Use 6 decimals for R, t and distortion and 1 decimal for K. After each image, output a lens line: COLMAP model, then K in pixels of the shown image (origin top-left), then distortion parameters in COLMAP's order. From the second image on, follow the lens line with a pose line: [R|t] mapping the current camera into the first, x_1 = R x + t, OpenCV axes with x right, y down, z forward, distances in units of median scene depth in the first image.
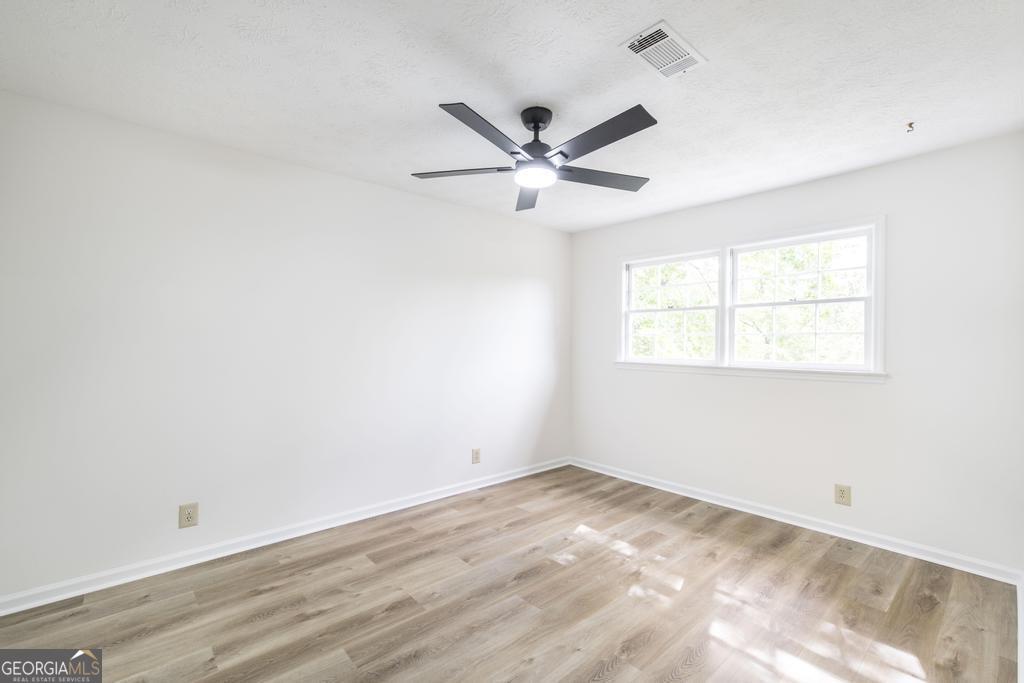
lens RADIAL K [[446.3, 0, 511.1], [0, 446.3, 341.4], [0, 0, 1]] dist [0.000256, 0.000246]
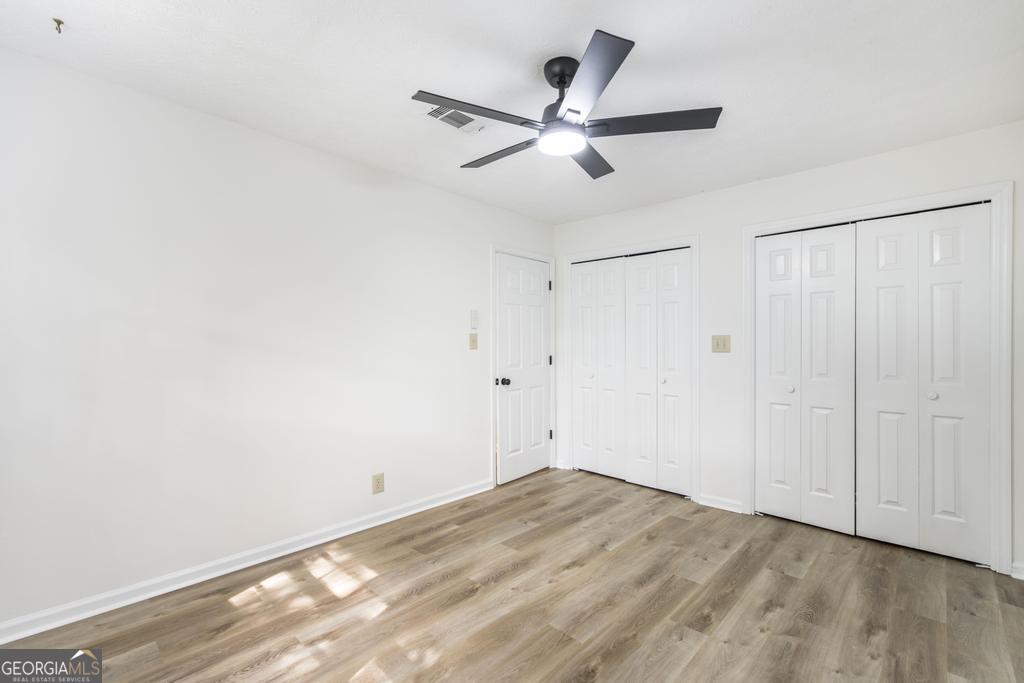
lens RADIAL K [[446.3, 0, 513.0], [0, 446.3, 340.7], [0, 0, 1]] dist [0.000256, 0.000246]
pose [[-0.995967, -0.010800, -0.089068, 0.235955], [-0.010397, 0.999934, -0.004987, 0.019351], [0.089116, -0.004040, -0.996013, 1.960296]]
